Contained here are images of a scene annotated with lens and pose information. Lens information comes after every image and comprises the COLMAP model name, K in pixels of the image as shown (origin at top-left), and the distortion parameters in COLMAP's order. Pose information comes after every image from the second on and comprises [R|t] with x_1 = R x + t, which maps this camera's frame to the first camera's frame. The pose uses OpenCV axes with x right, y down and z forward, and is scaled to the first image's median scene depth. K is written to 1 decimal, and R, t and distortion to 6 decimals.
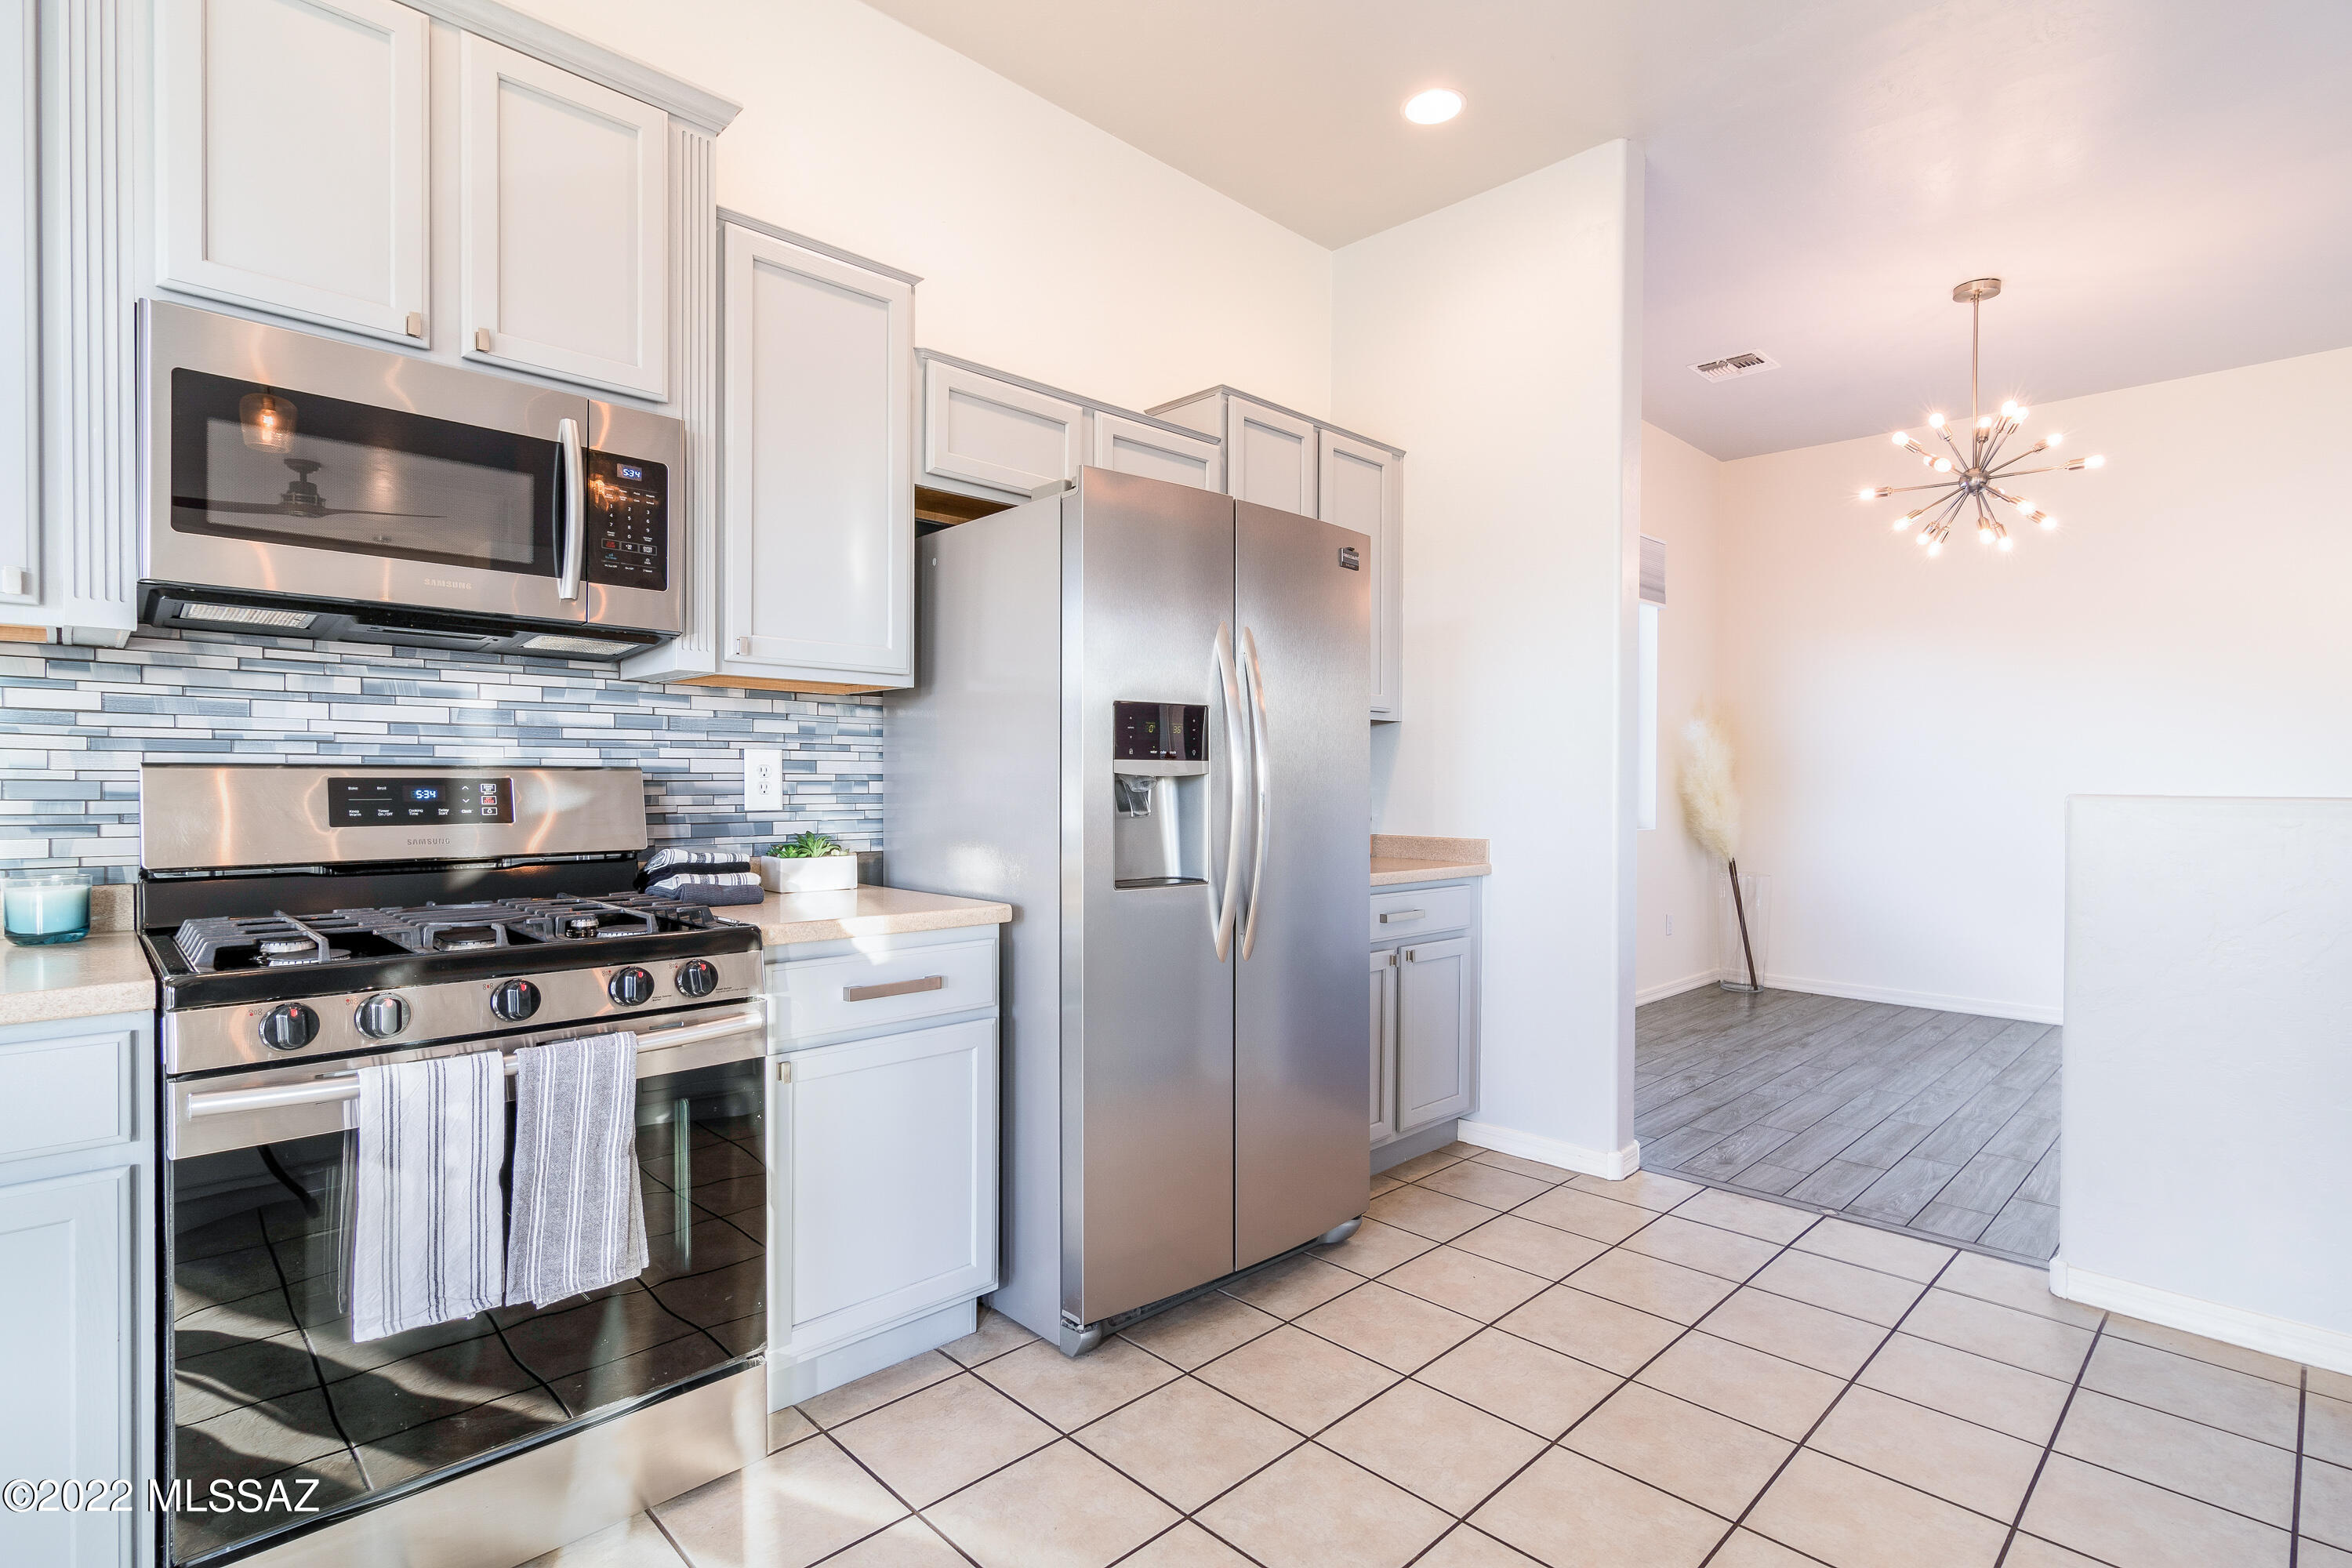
lens RADIAL K [[1132.3, 0, 1169.9], [0, 1132.3, 787.0], [0, 0, 1]] dist [-0.007762, 0.005901]
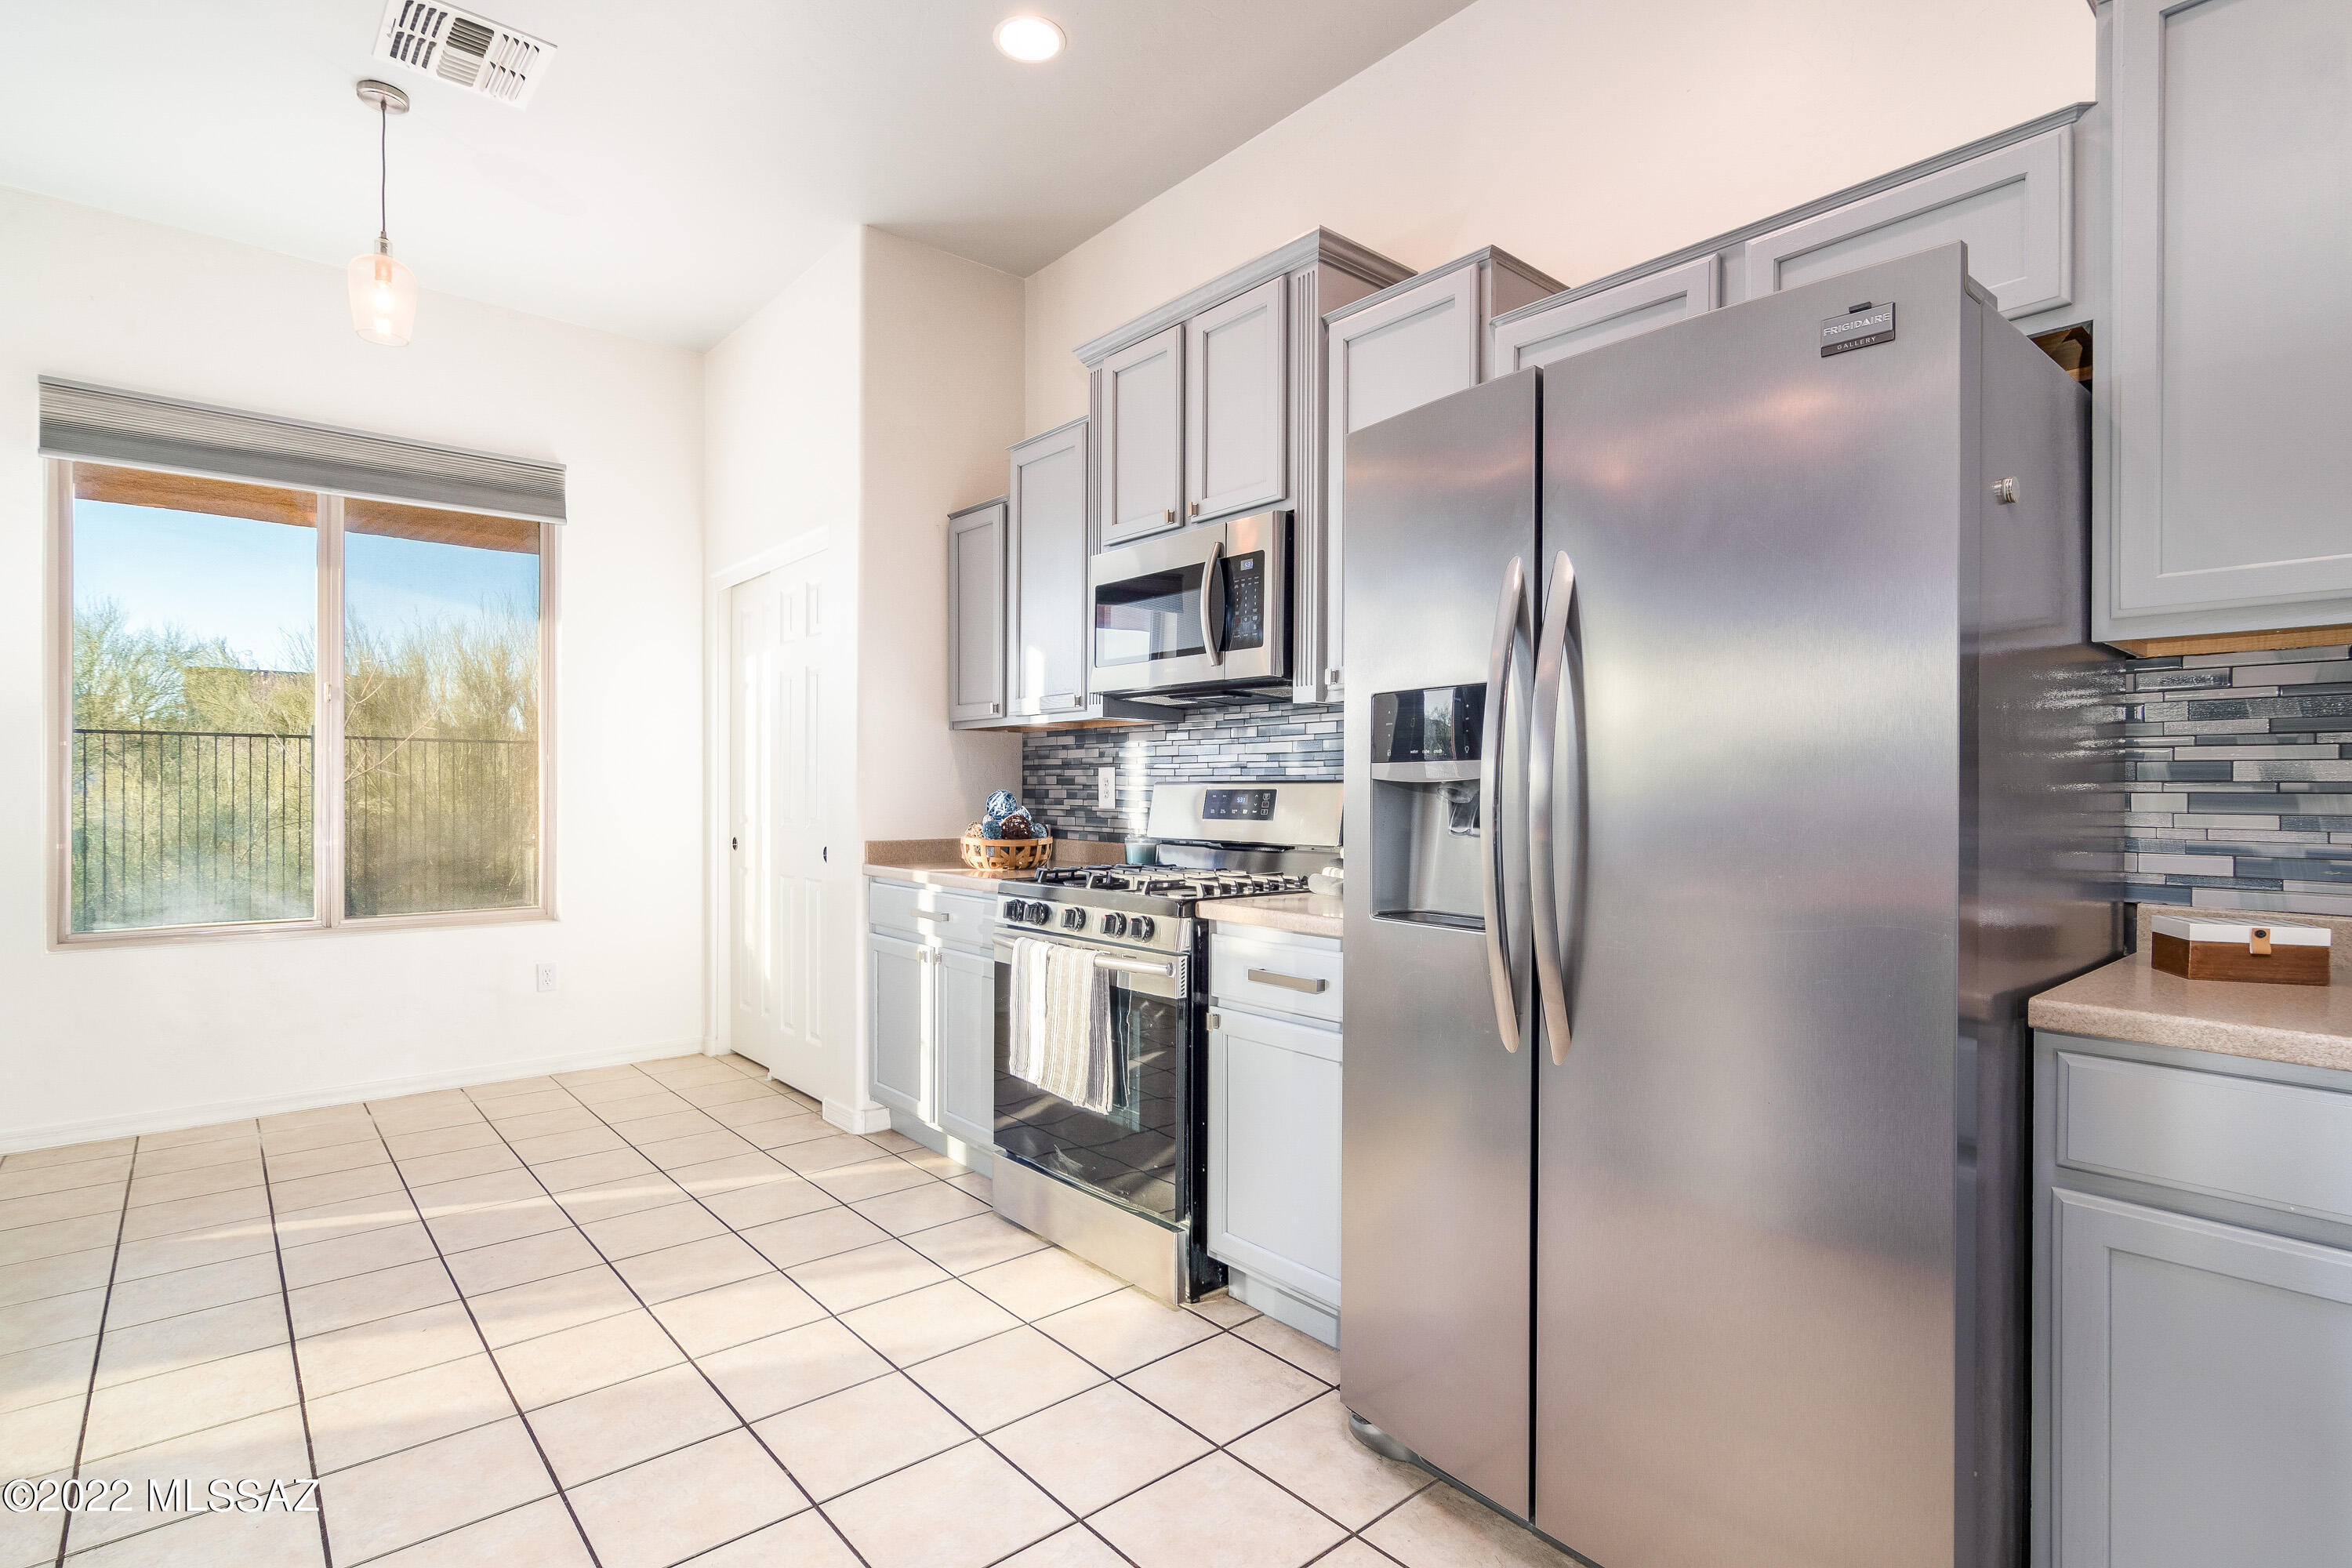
lens RADIAL K [[1132.3, 0, 1169.9], [0, 1132.3, 787.0], [0, 0, 1]] dist [-0.007762, 0.005901]
pose [[-0.061710, -0.006887, -0.998070, 0.527483], [-0.004255, 0.999969, -0.006637, -0.000557], [0.998085, 0.003838, -0.061737, 0.587599]]
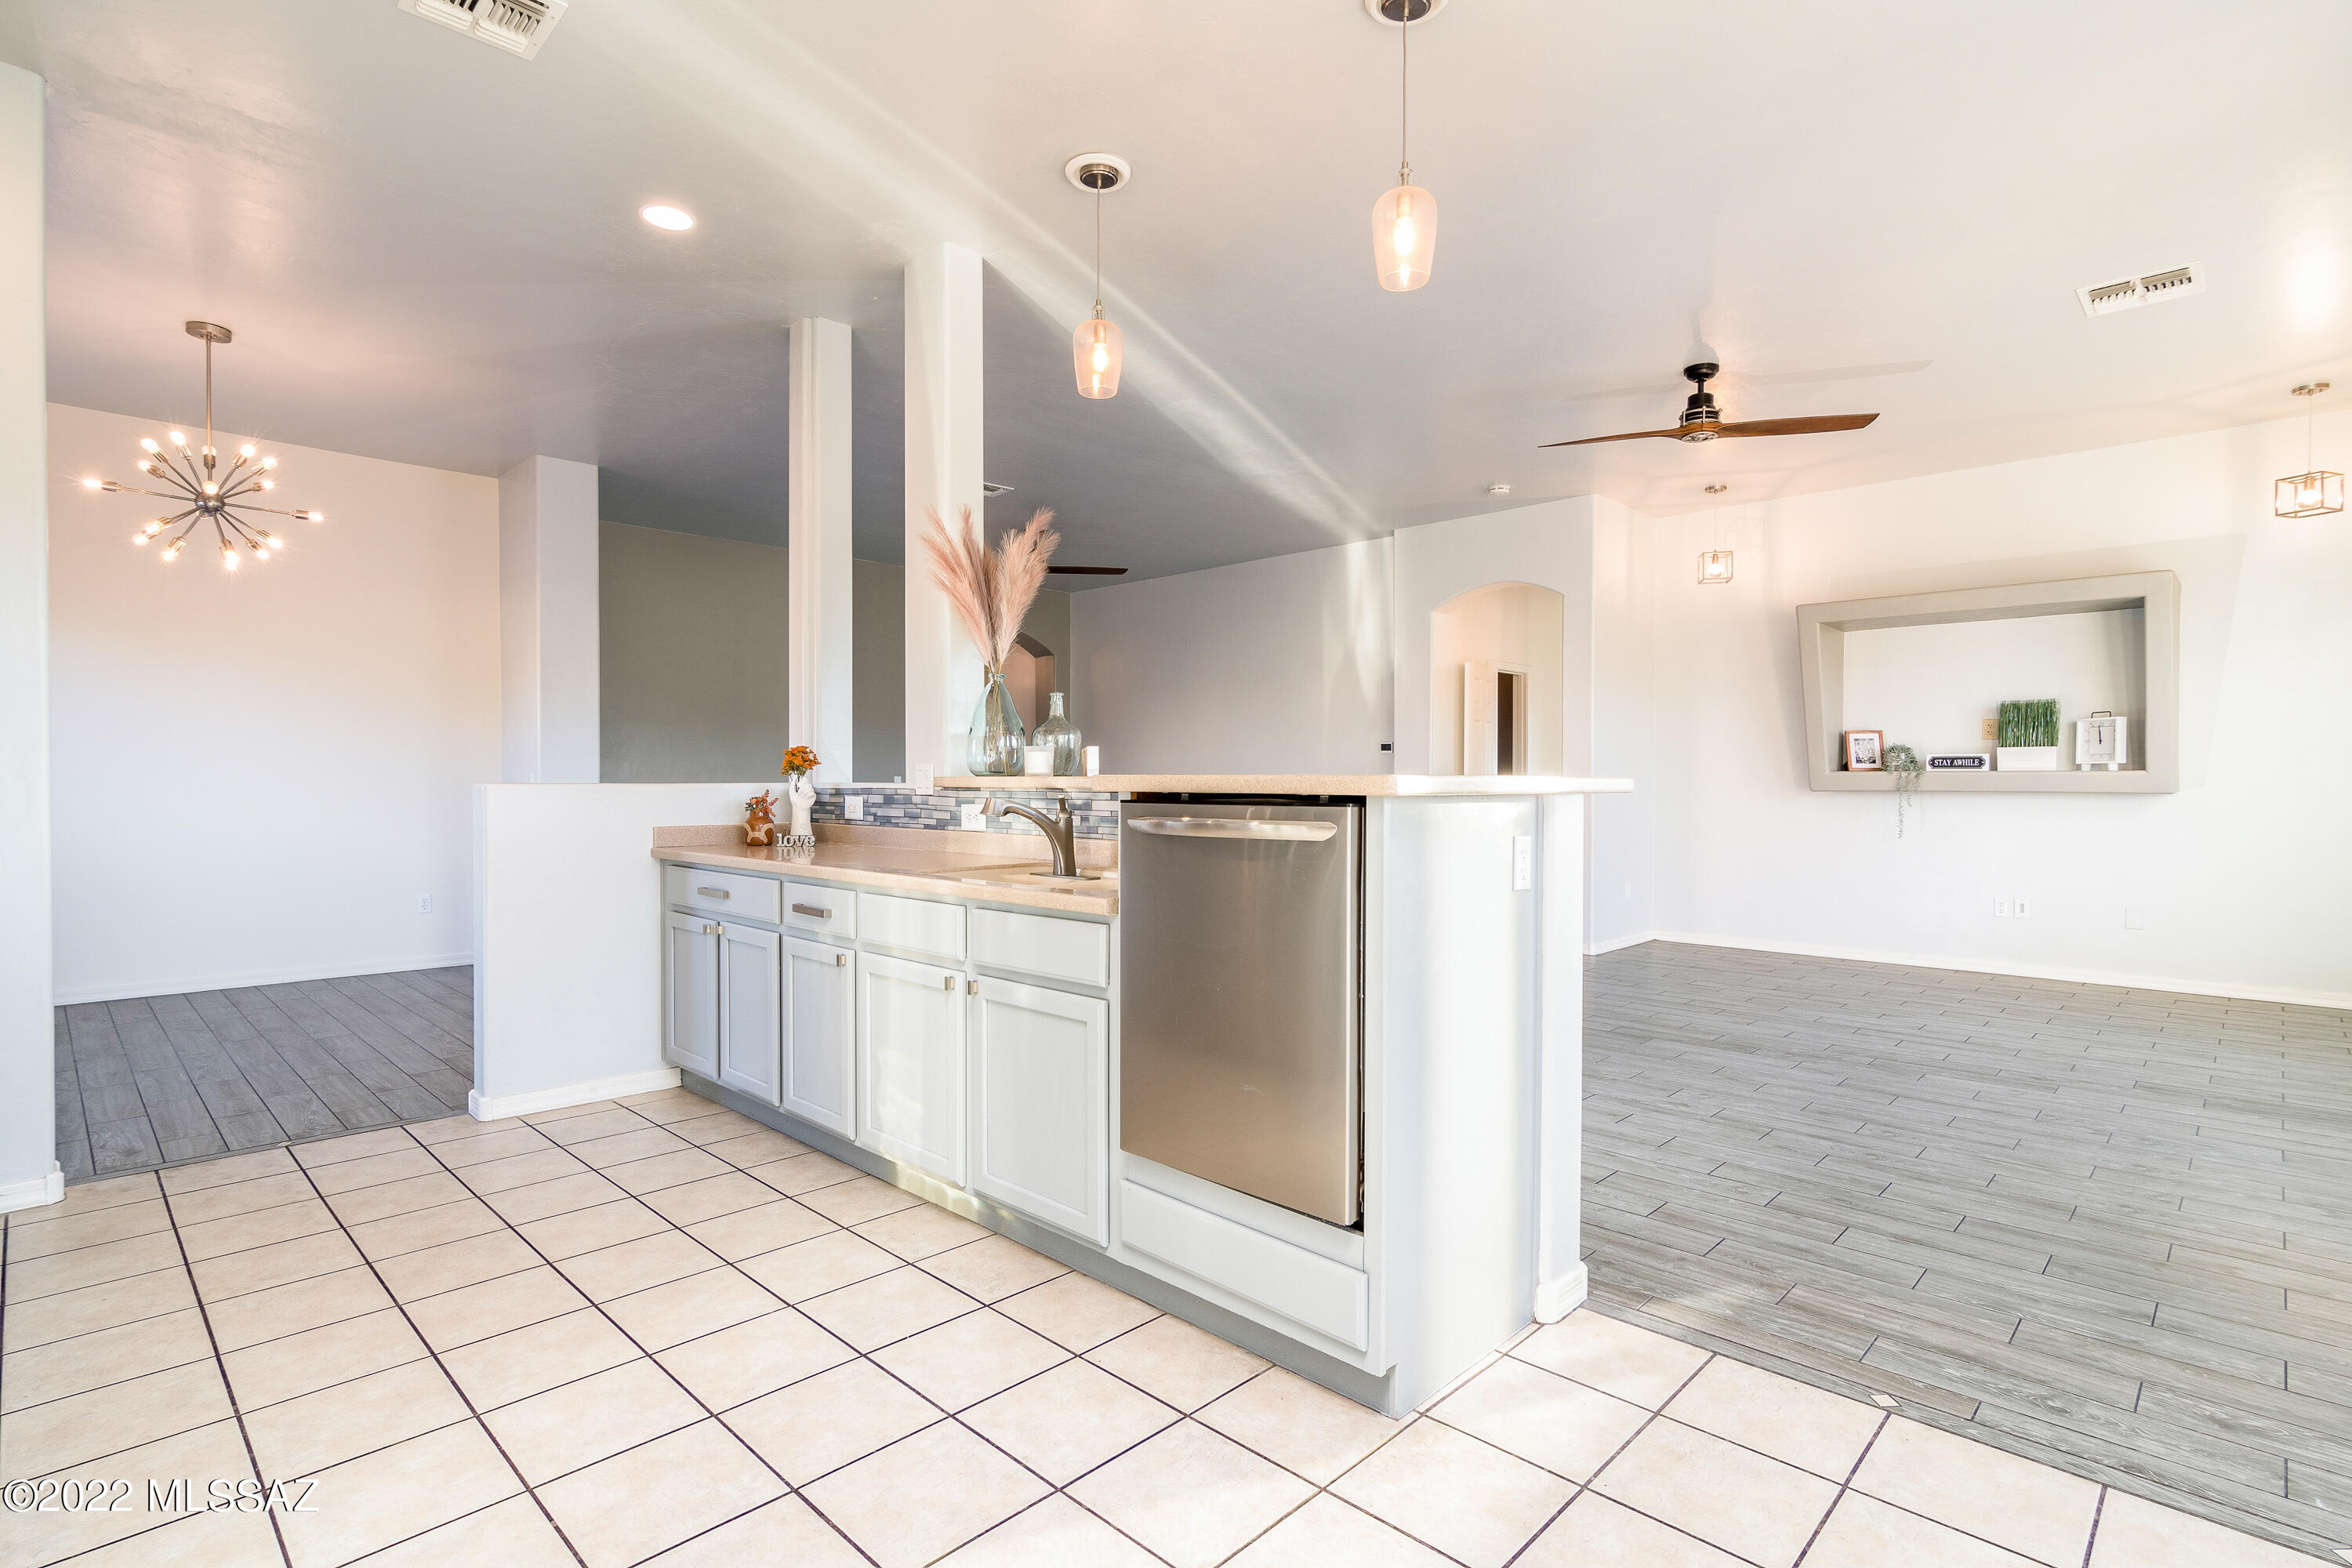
lens RADIAL K [[1119.6, 0, 1171.1], [0, 1119.6, 798.5], [0, 0, 1]] dist [0.001798, 0.000238]
pose [[-0.023835, -0.022598, 0.999460, -0.636198], [0.000584, 0.999744, 0.022618, -0.006293], [-0.999716, 0.001123, -0.023816, 0.120828]]
